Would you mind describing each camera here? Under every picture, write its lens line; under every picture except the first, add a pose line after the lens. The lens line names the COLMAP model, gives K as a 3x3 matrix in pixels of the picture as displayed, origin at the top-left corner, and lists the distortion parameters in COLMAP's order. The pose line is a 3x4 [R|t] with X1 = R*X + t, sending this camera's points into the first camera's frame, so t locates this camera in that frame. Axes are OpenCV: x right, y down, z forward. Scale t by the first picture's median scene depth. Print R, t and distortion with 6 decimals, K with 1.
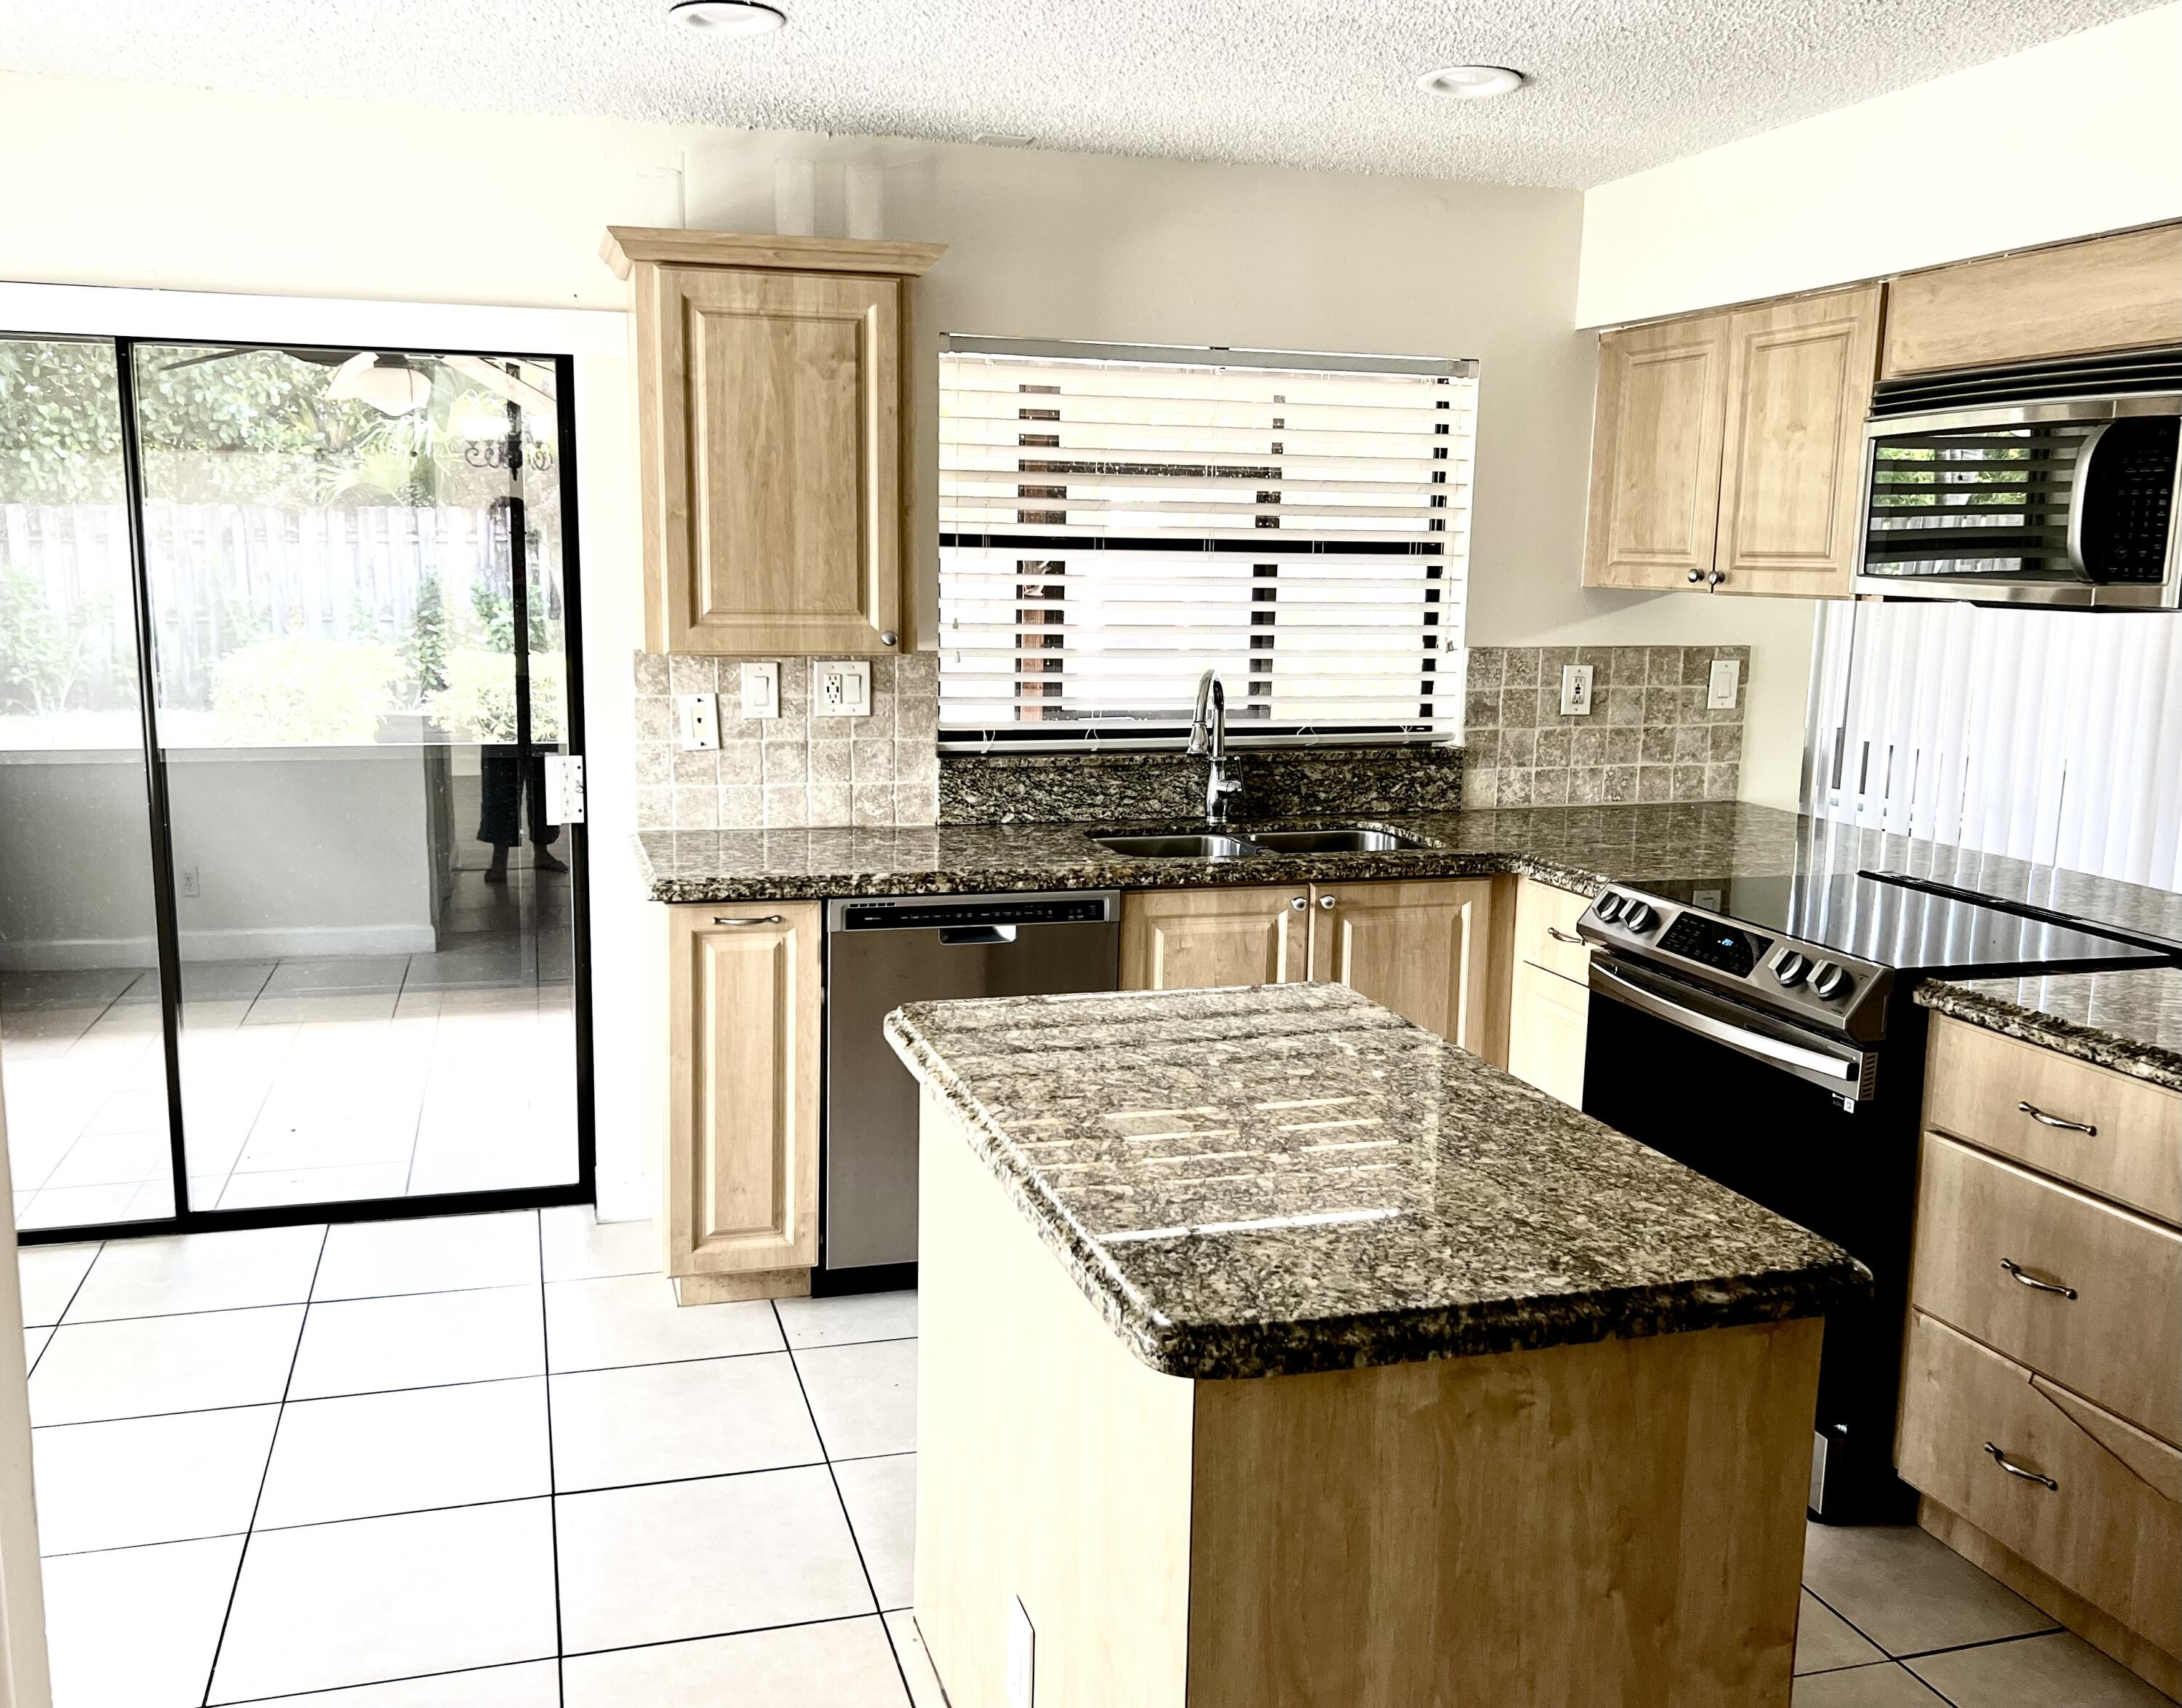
lens RADIAL K [[1971.5, 0, 1091.0], [0, 1971.5, 854.0], [0, 0, 1]] dist [0.014500, 0.007033]
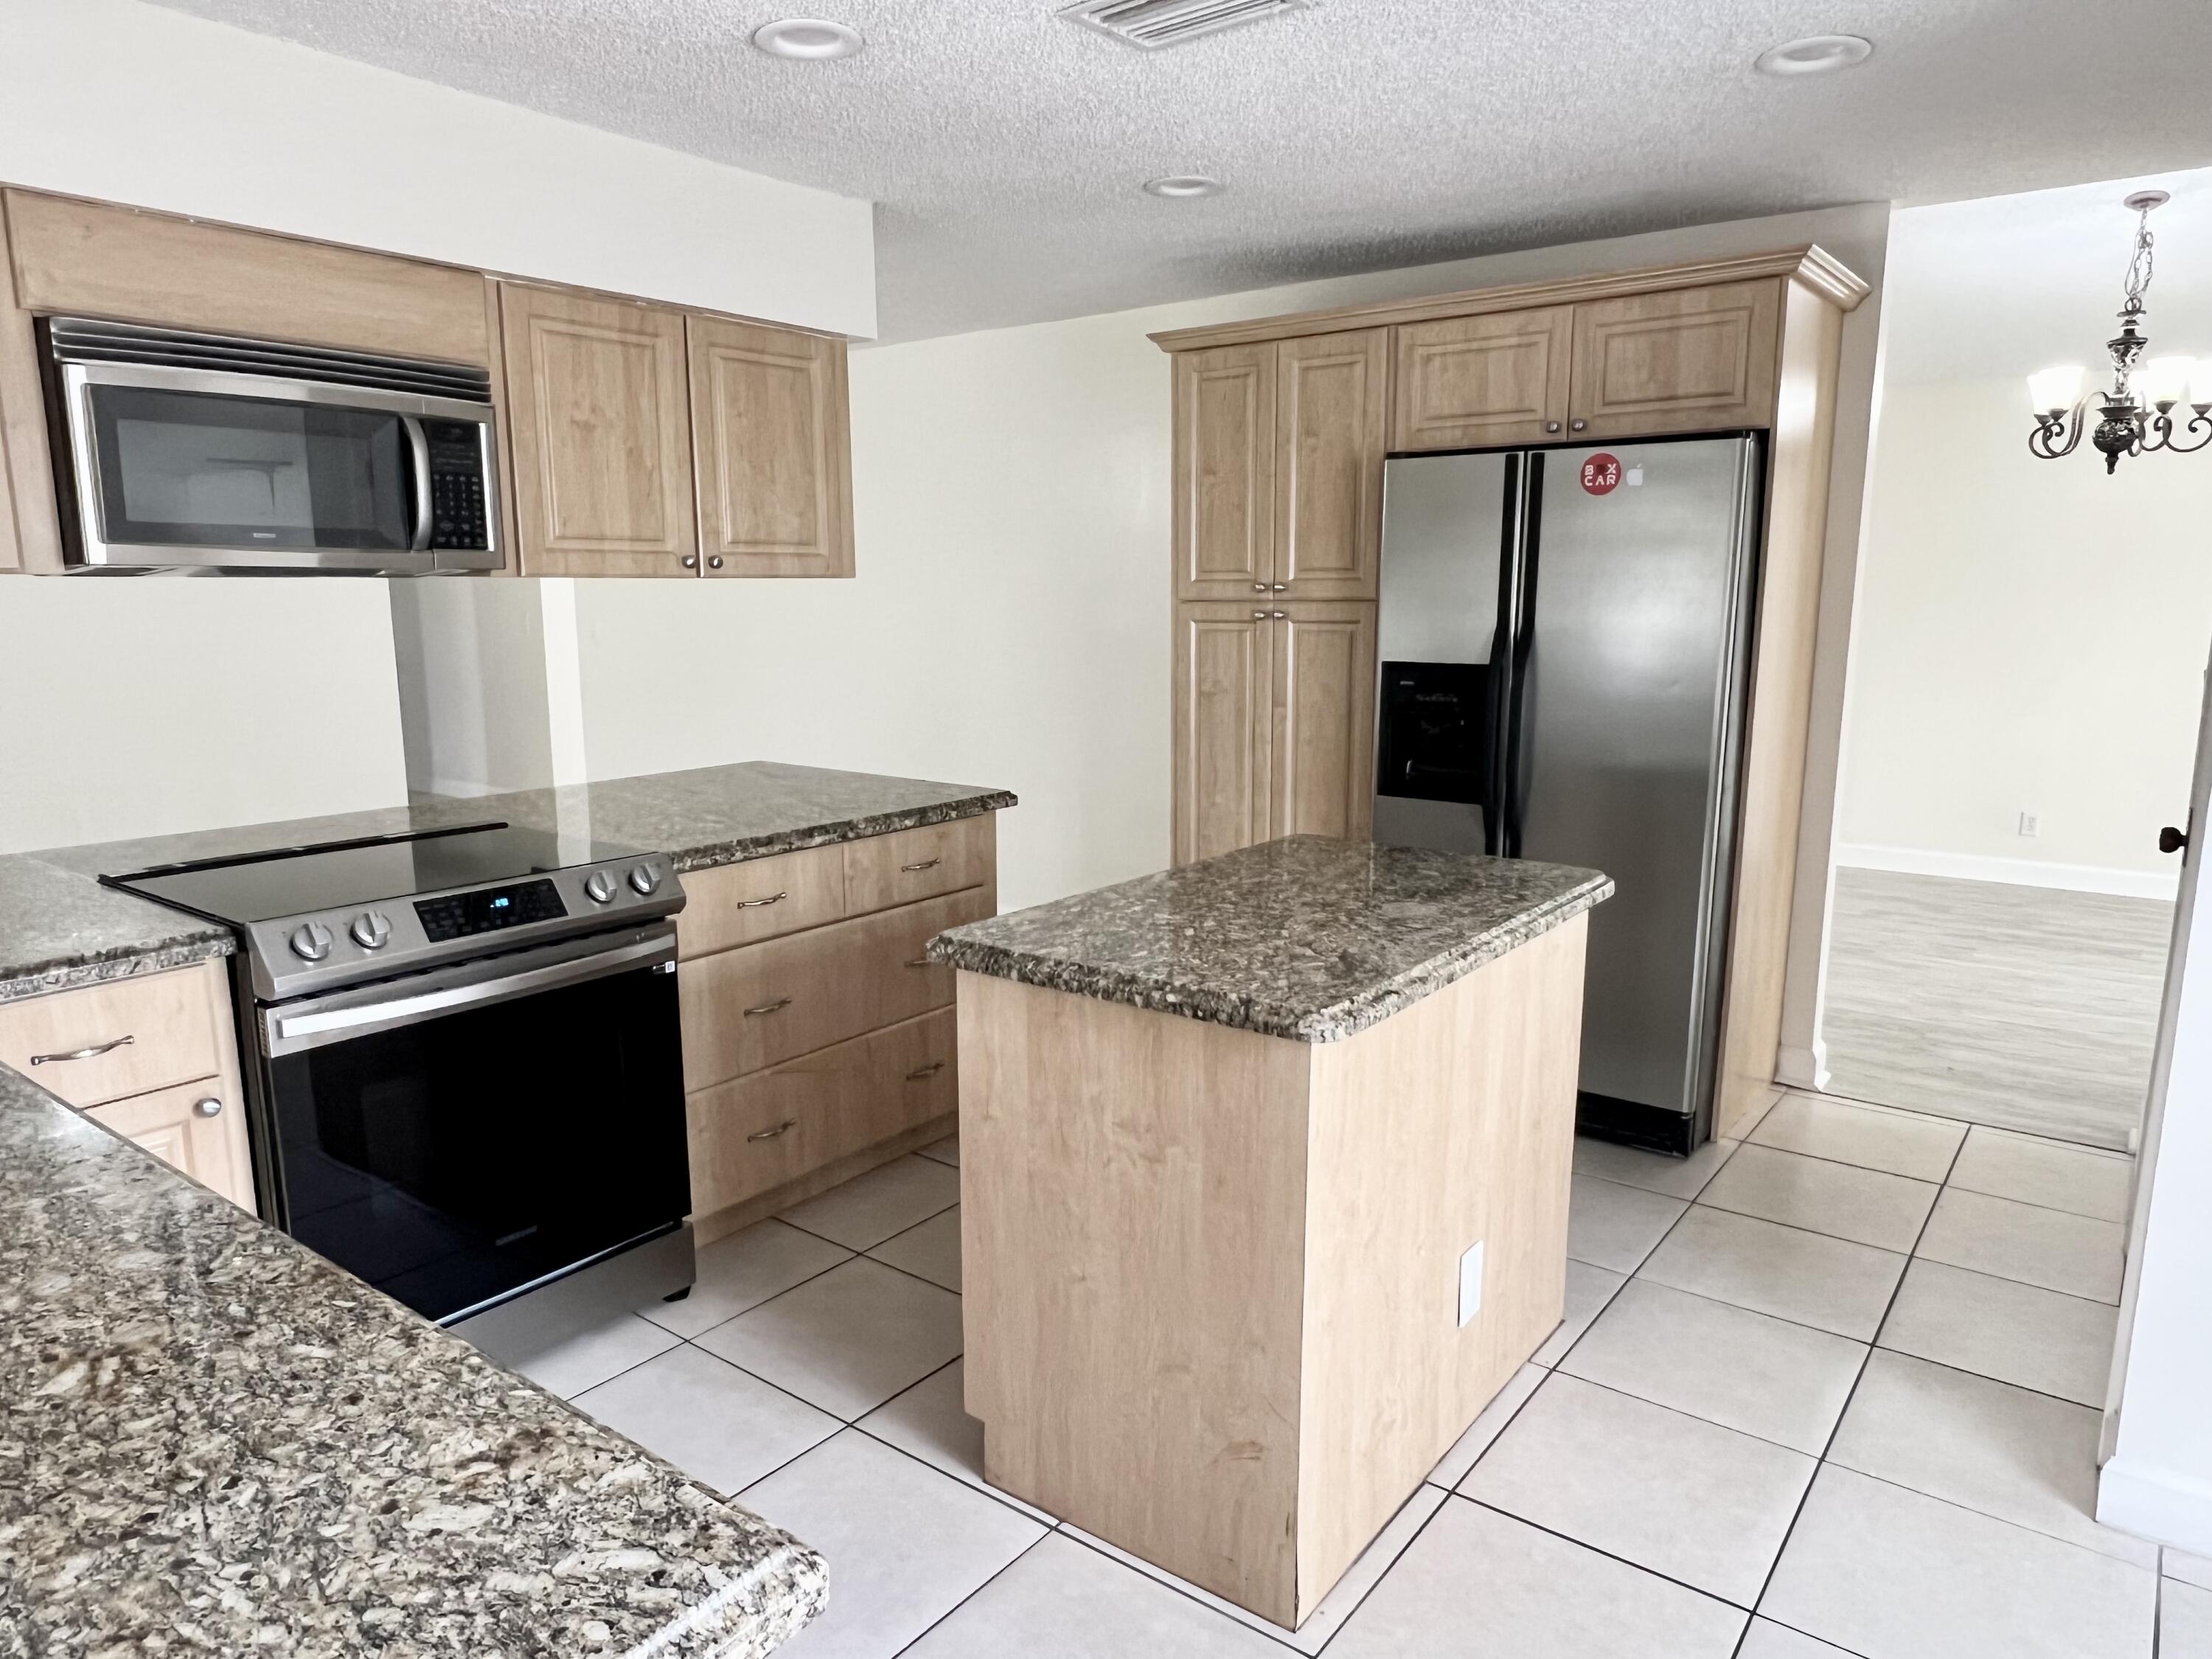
lens RADIAL K [[1407.3, 0, 1106.0], [0, 1407.3, 829.5], [0, 0, 1]] dist [-0.005136, -0.000763]
pose [[-0.585923, -0.154947, 0.795416, -0.553068], [0.117435, 0.954954, 0.272530, -0.194609], [-0.801813, 0.253091, -0.541333, 1.435437]]
